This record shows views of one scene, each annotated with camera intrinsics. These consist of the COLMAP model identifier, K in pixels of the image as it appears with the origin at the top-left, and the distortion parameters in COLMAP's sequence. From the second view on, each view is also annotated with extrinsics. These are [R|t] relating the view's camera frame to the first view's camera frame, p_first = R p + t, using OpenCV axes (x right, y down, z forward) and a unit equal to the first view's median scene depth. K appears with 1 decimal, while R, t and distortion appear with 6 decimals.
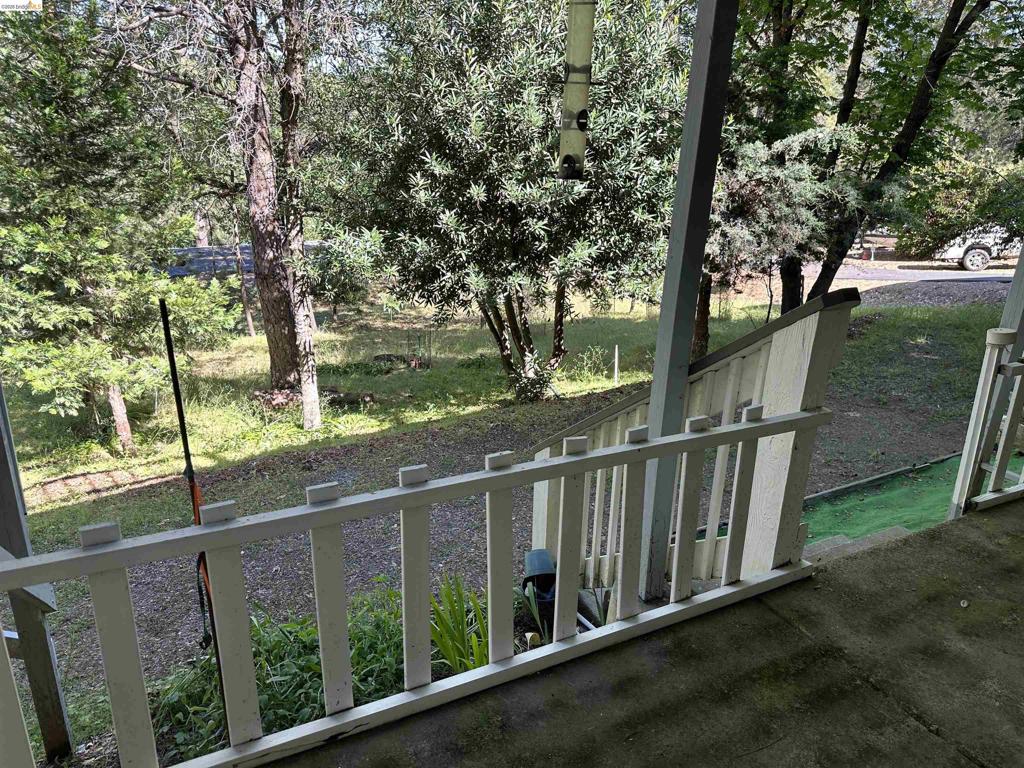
lens RADIAL K [[729.1, 0, 512.0], [0, 729.1, 384.0], [0, 0, 1]] dist [-0.005483, 0.000004]
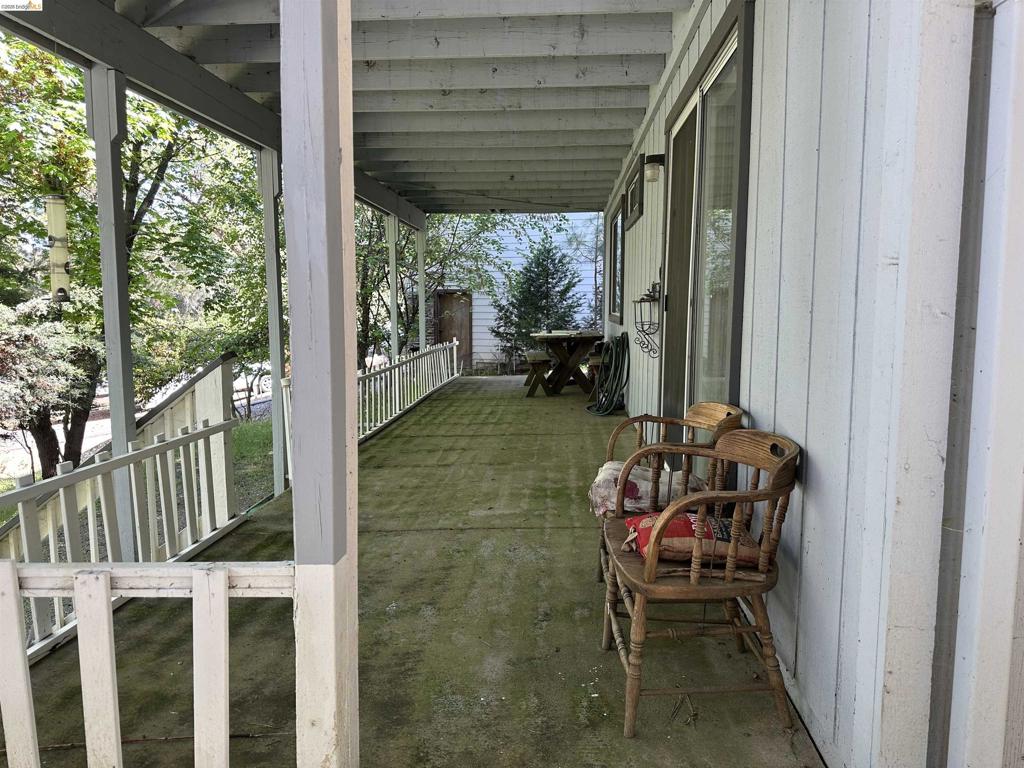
lens RADIAL K [[729.1, 0, 512.0], [0, 729.1, 384.0], [0, 0, 1]] dist [-0.005483, 0.000004]
pose [[0.520893, -0.124070, 0.844557, -0.190621], [0.308819, 0.949756, -0.050944, 0.066836], [-0.795803, 0.287351, 0.533036, -0.143989]]
